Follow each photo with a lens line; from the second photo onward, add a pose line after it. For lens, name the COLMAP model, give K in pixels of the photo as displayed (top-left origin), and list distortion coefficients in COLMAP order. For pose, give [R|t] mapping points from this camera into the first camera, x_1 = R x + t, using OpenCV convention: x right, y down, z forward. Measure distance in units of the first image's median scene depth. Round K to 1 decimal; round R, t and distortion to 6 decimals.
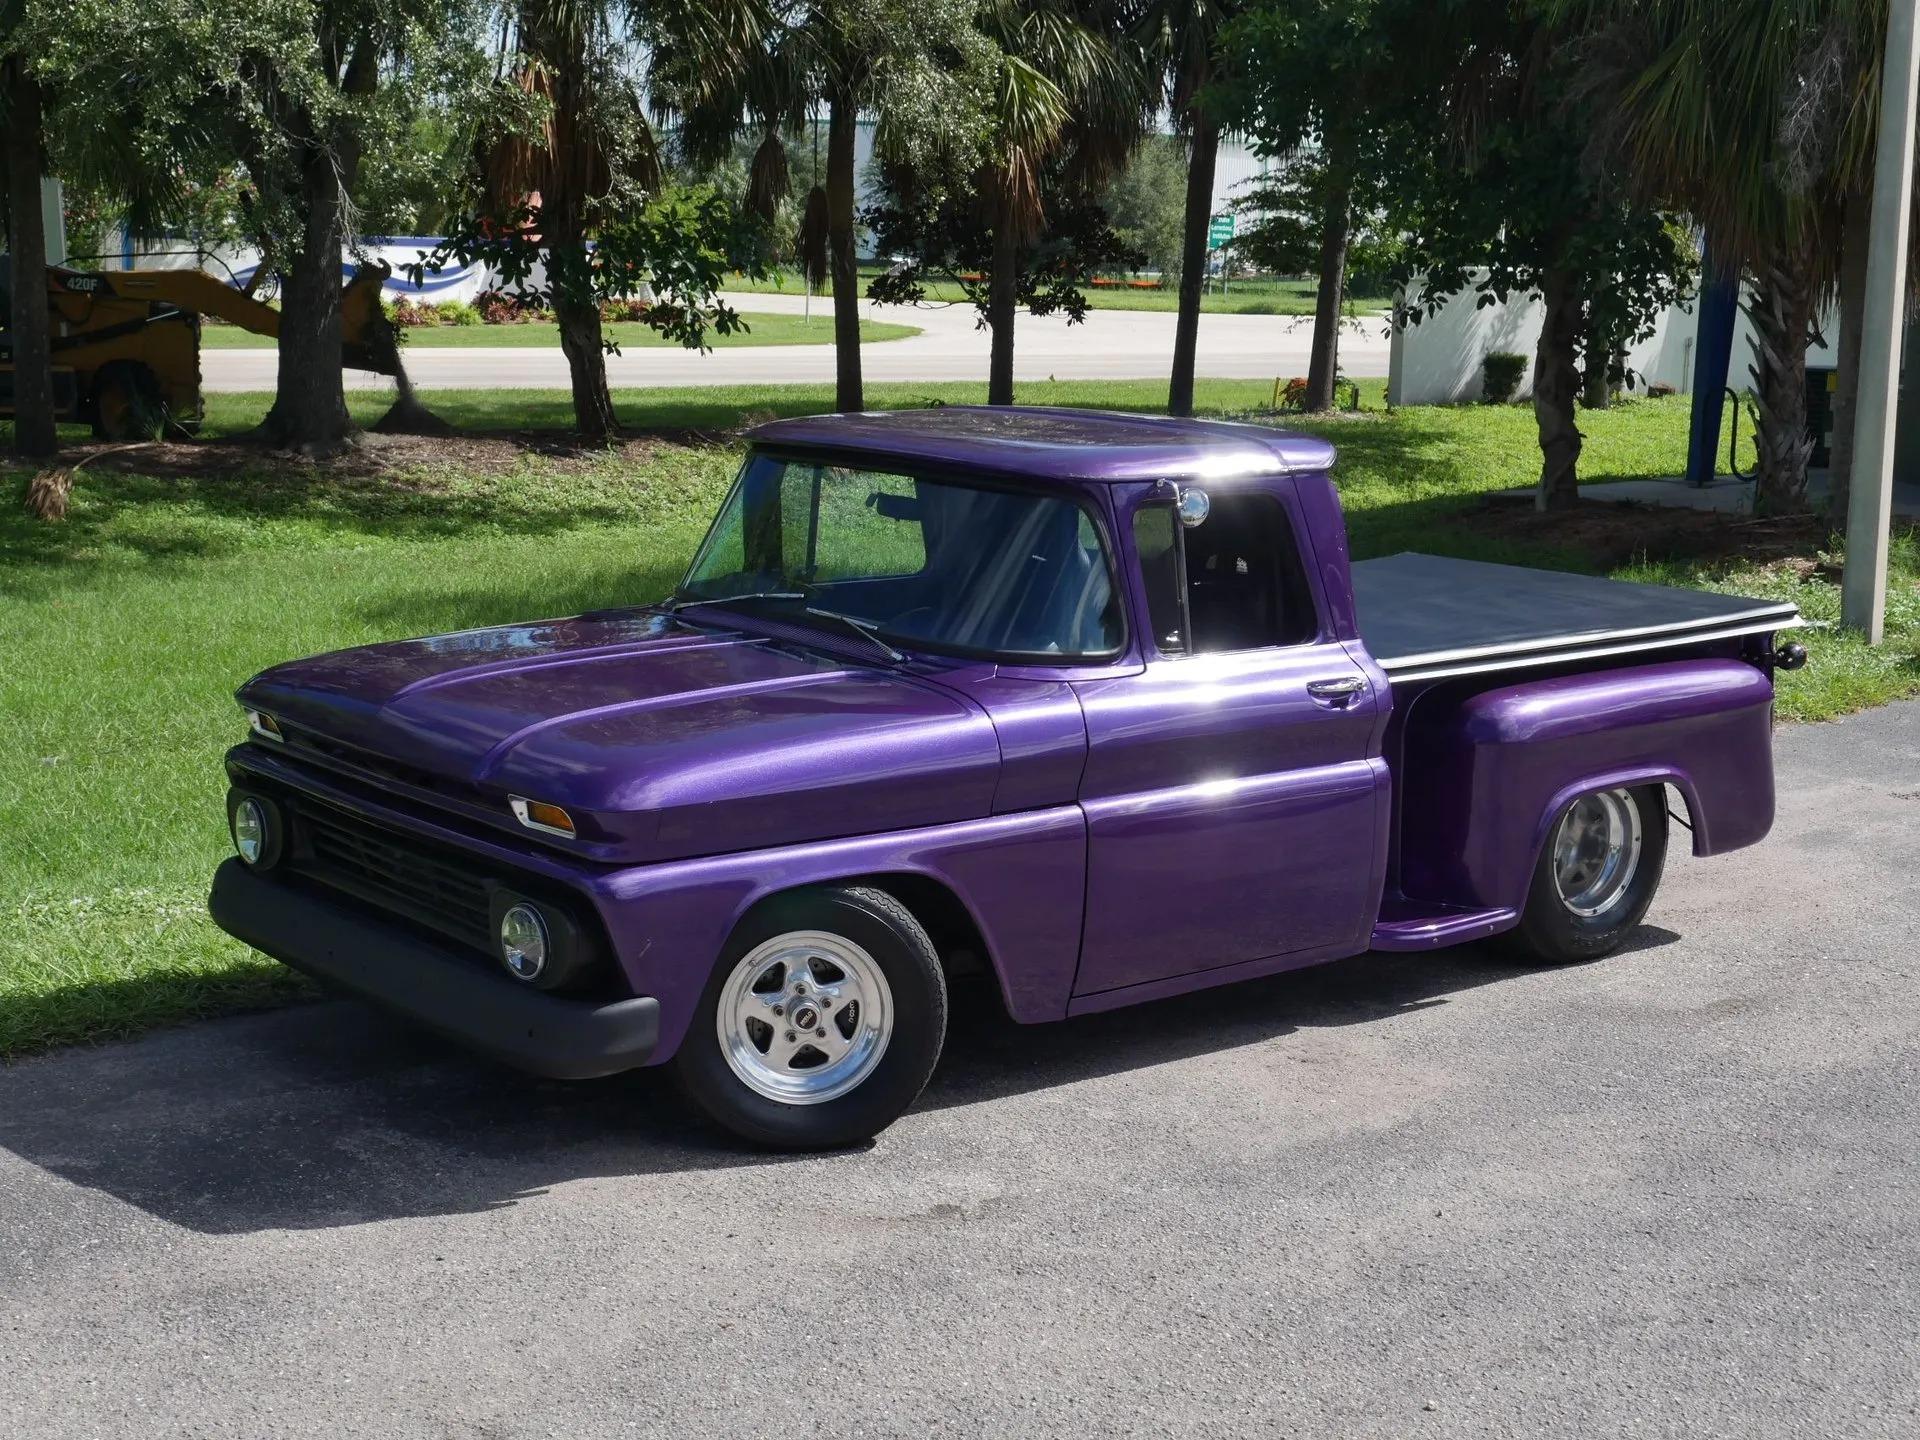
lens RADIAL K [[2832.4, 0, 960.0], [0, 2832.4, 720.0], [0, 0, 1]] dist [-0.013686, -0.008475]
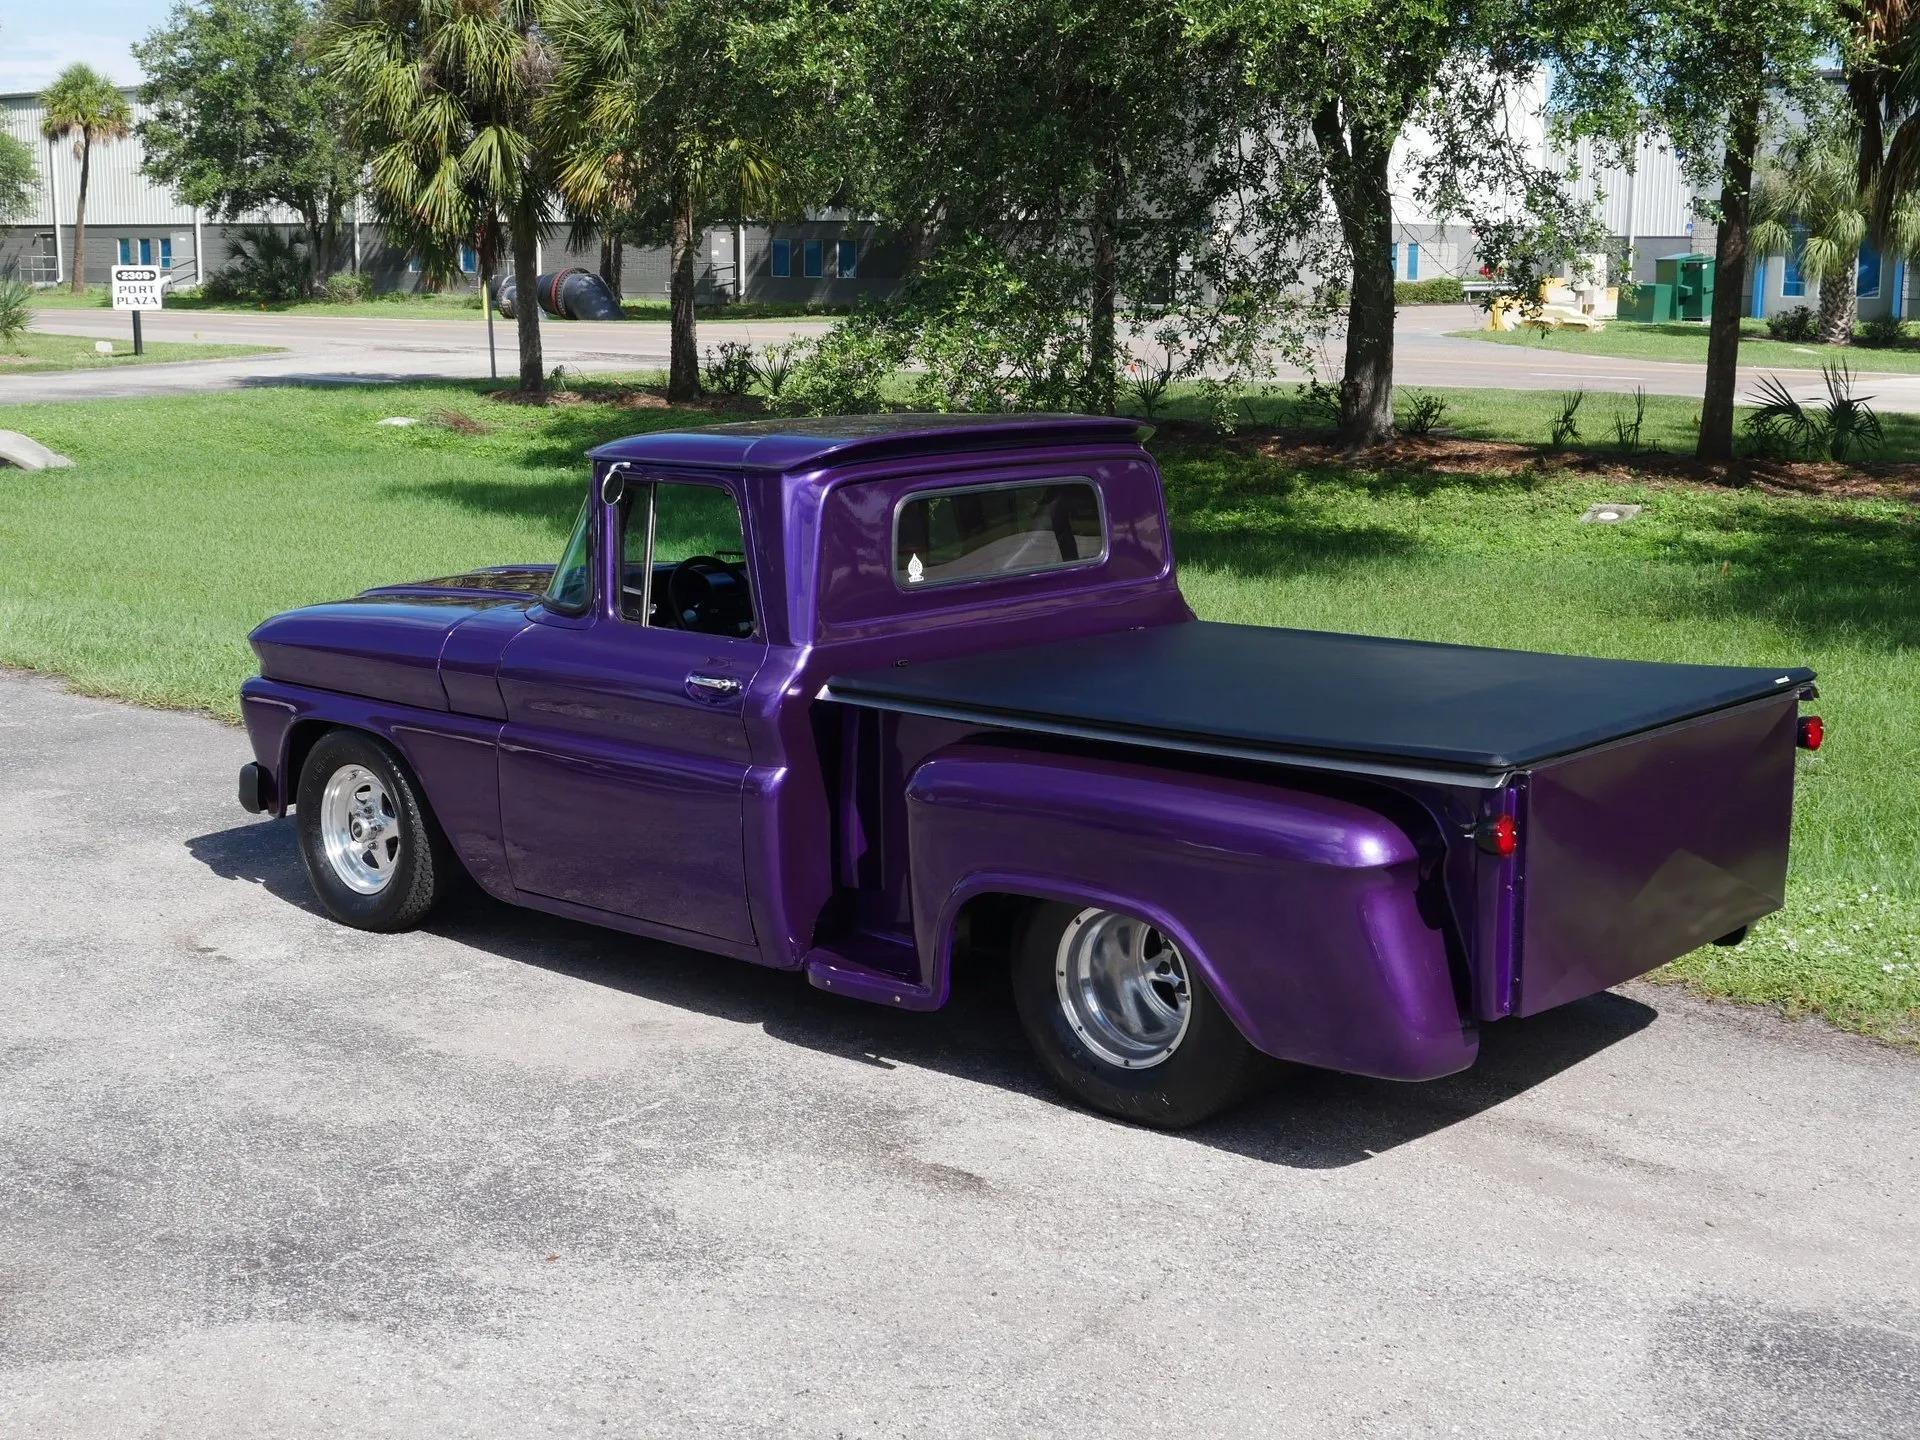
lens RADIAL K [[2519.0, 0, 954.3], [0, 2519.0, 718.0], [0, 0, 1]] dist [-0.010775, -0.003444]
pose [[0.168648, 0.151752, -0.973925, 0.386337], [-0.160661, 0.979096, 0.124737, -0.047252], [0.972495, 0.135435, 0.189503, 0.343609]]
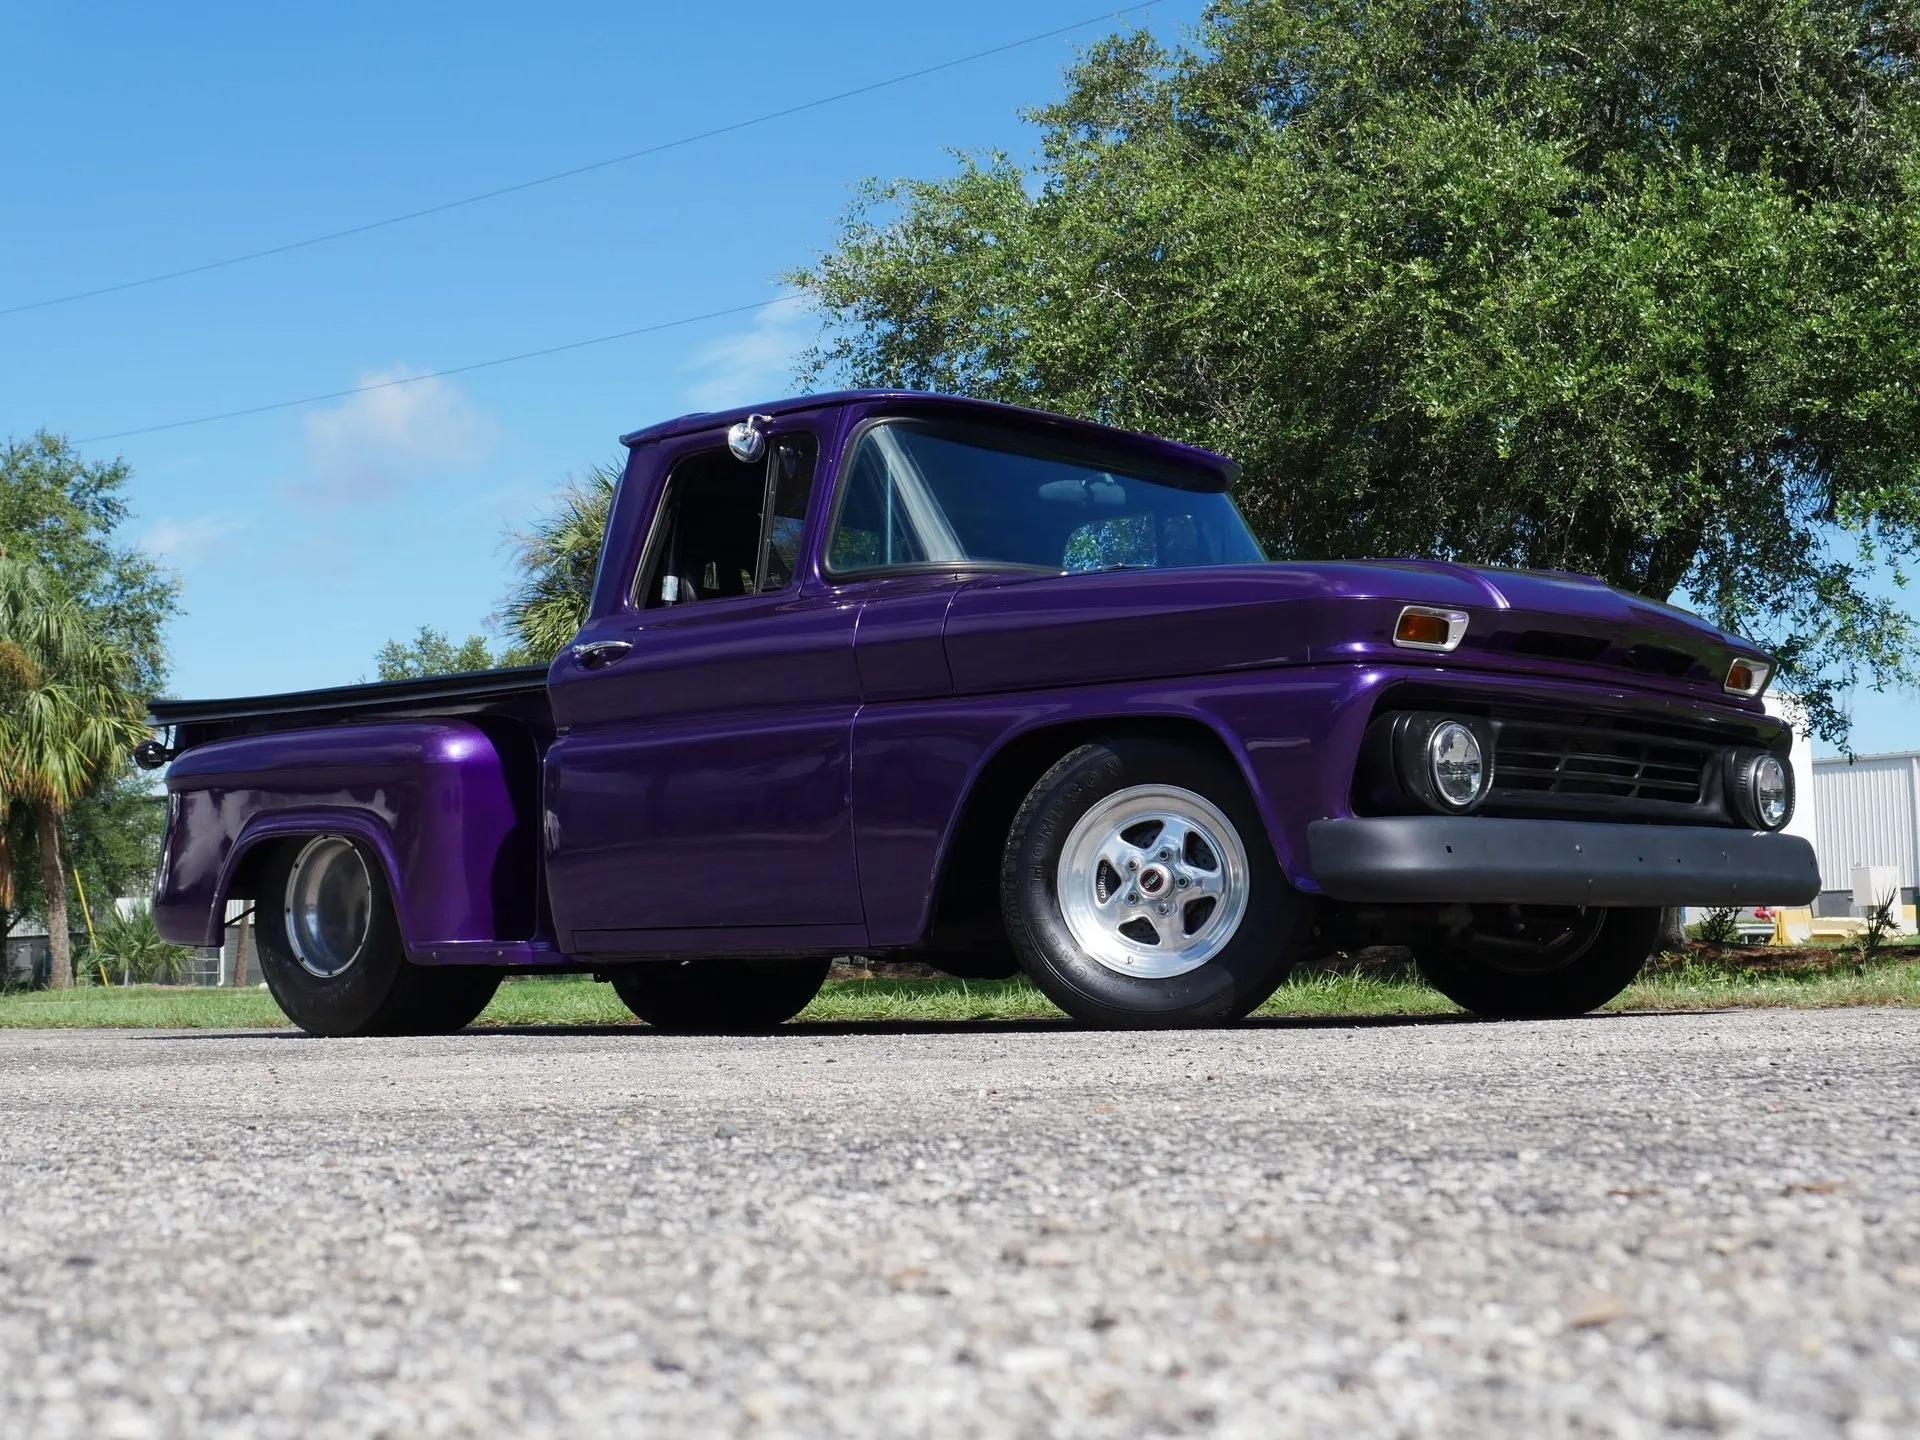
lens RADIAL K [[2762.0, 0, 953.6], [0, 2762.0, 719.4], [0, 0, 1]] dist [-0.011768, -0.020501]
pose [[0.090951, -0.122585, -0.988282, 0.375058], [-0.136243, 0.981532, -0.134286, 0.051187], [0.986492, 0.146859, 0.072570, 0.350721]]
